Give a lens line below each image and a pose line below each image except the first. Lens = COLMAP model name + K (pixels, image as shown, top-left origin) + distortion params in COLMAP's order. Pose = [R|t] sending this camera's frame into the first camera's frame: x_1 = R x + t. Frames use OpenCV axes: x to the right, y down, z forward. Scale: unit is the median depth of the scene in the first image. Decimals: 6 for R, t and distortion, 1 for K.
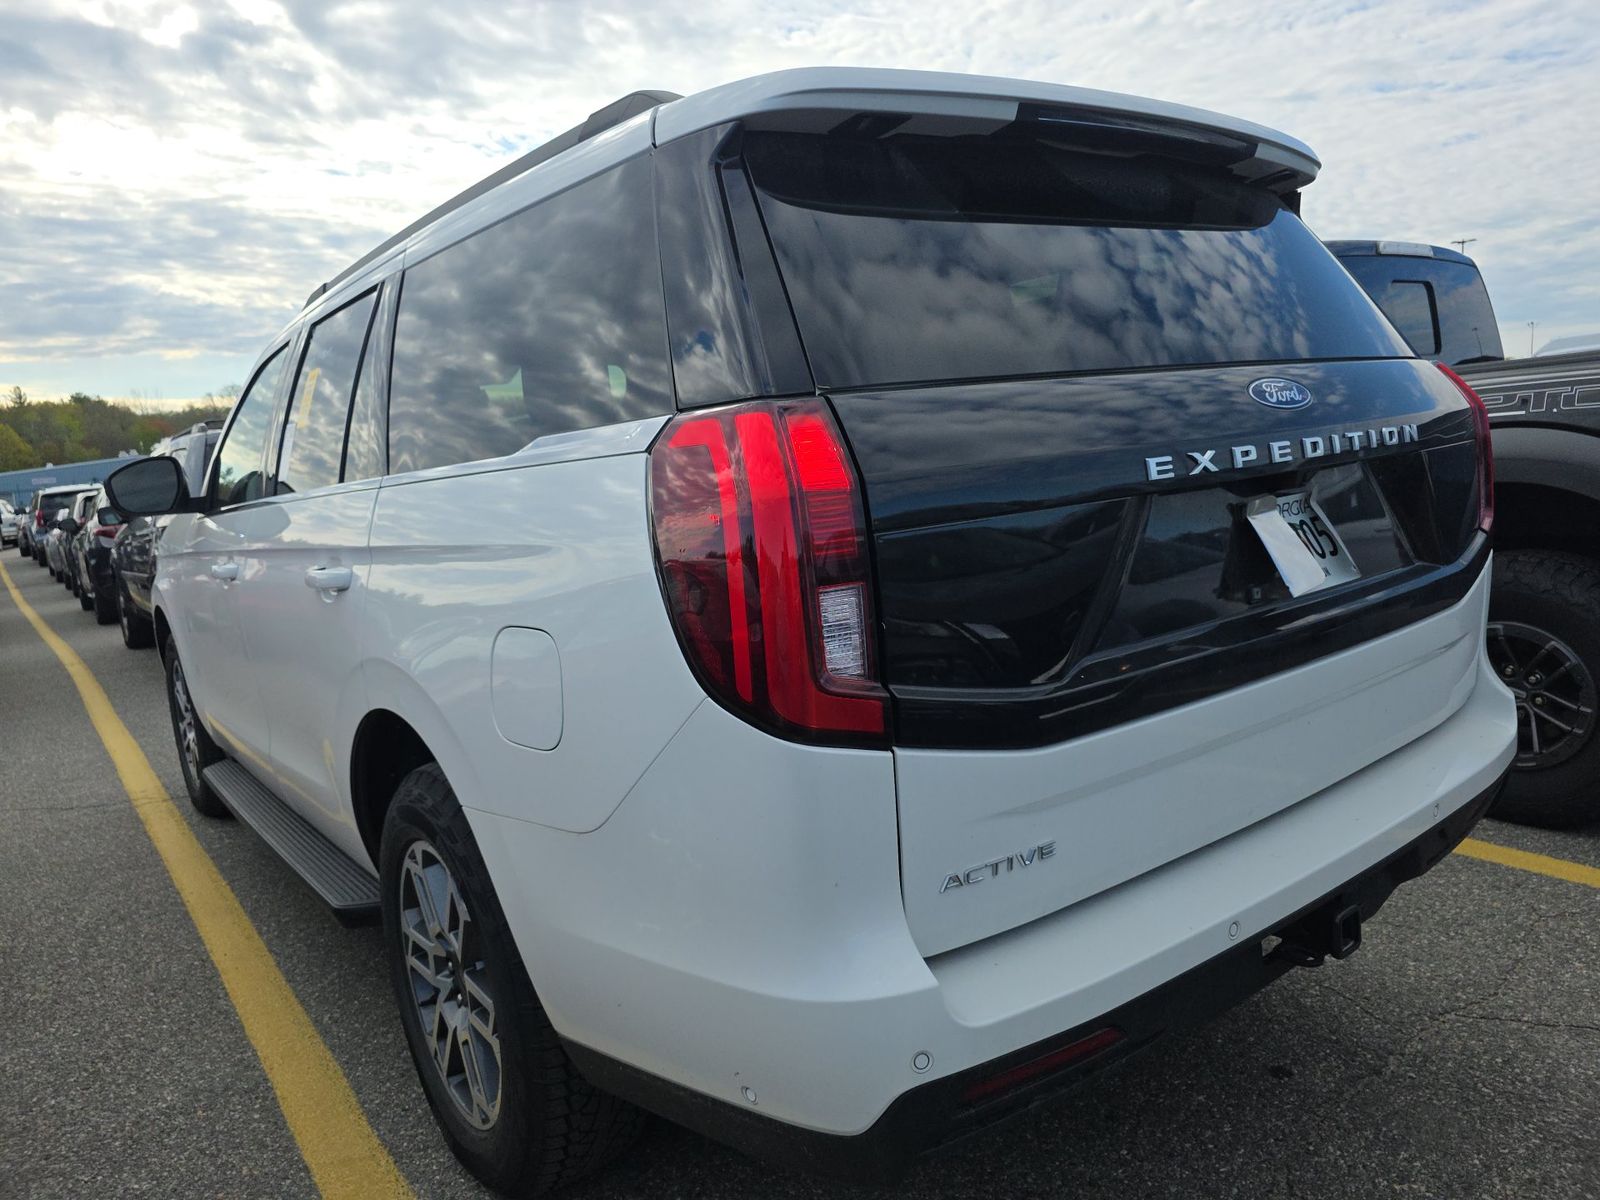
lens RADIAL K [[1050.9, 0, 793.7], [0, 1050.9, 586.1], [0, 0, 1]] dist [0.030630, -0.024459]
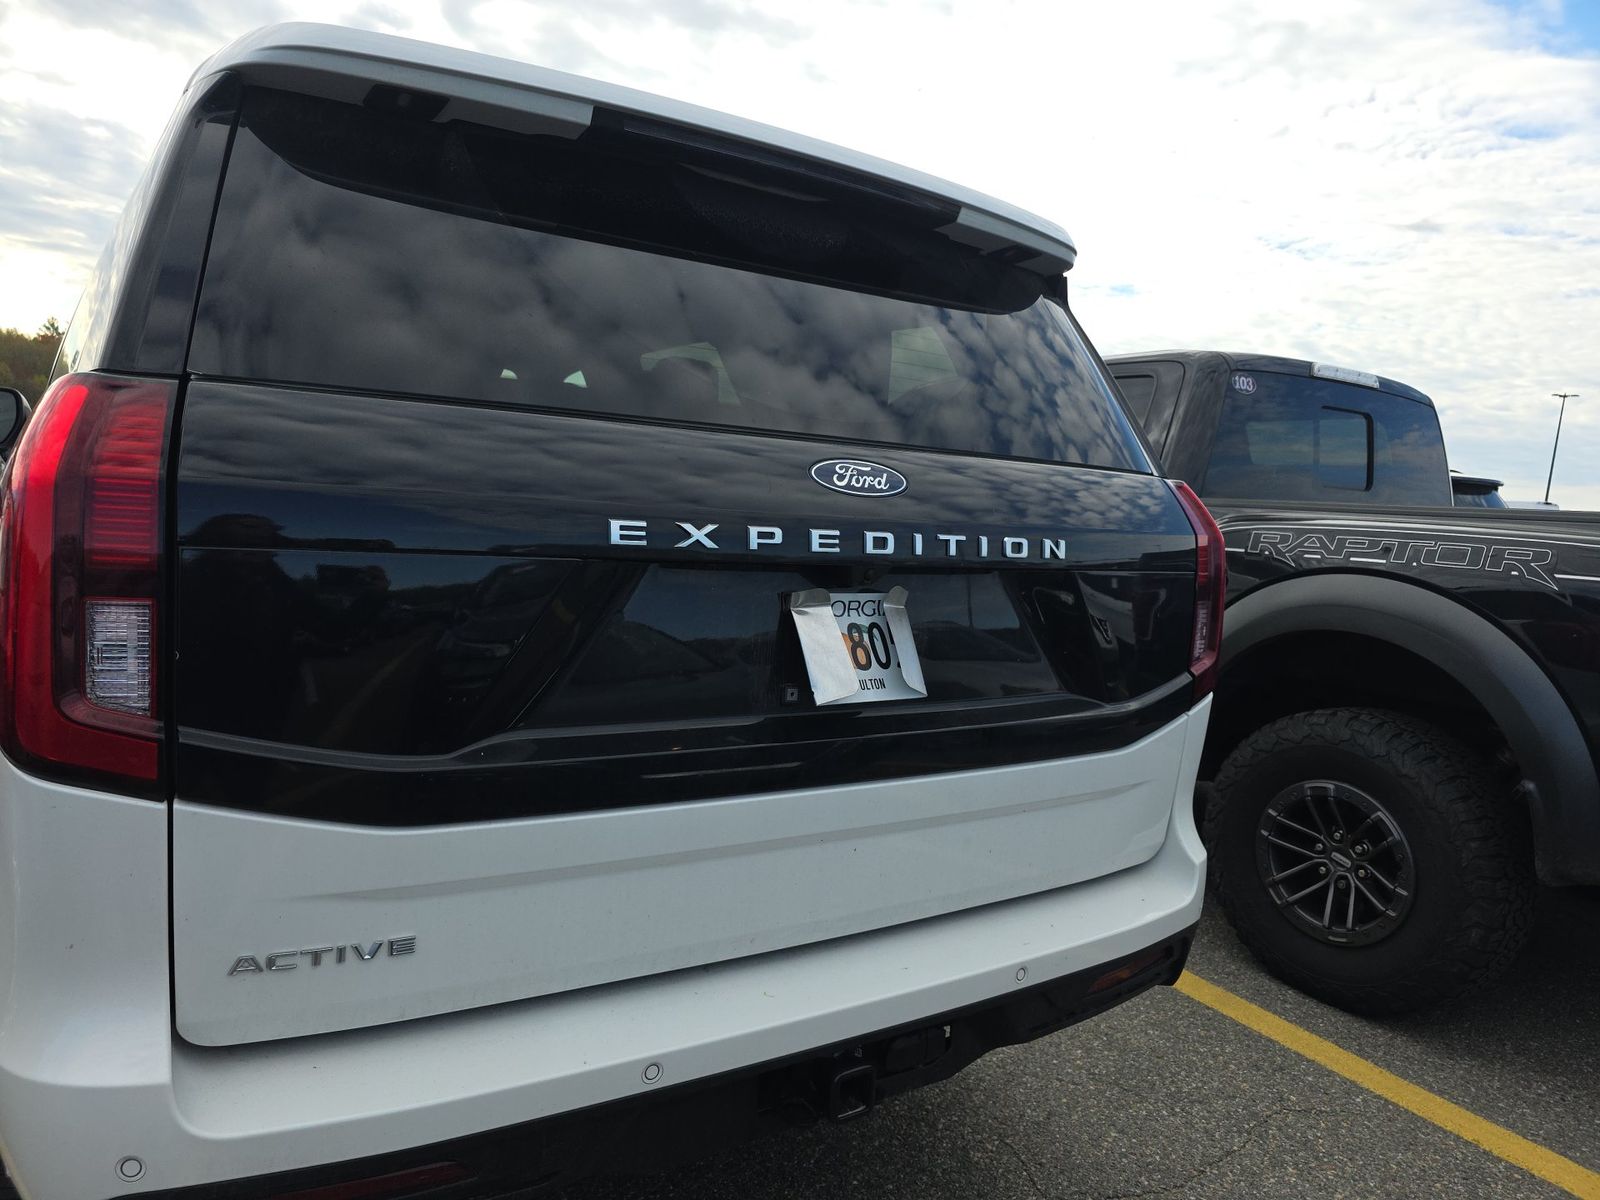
lens RADIAL K [[1050.9, 0, 801.8], [0, 1050.9, 611.6], [0, 0, 1]] dist [0.030630, -0.024459]
pose [[0.985904, 0.162250, -0.040850, 0.395852], [-0.162896, 0.986557, -0.013010, -0.044256], [0.038190, 0.019481, 0.999081, 0.101603]]
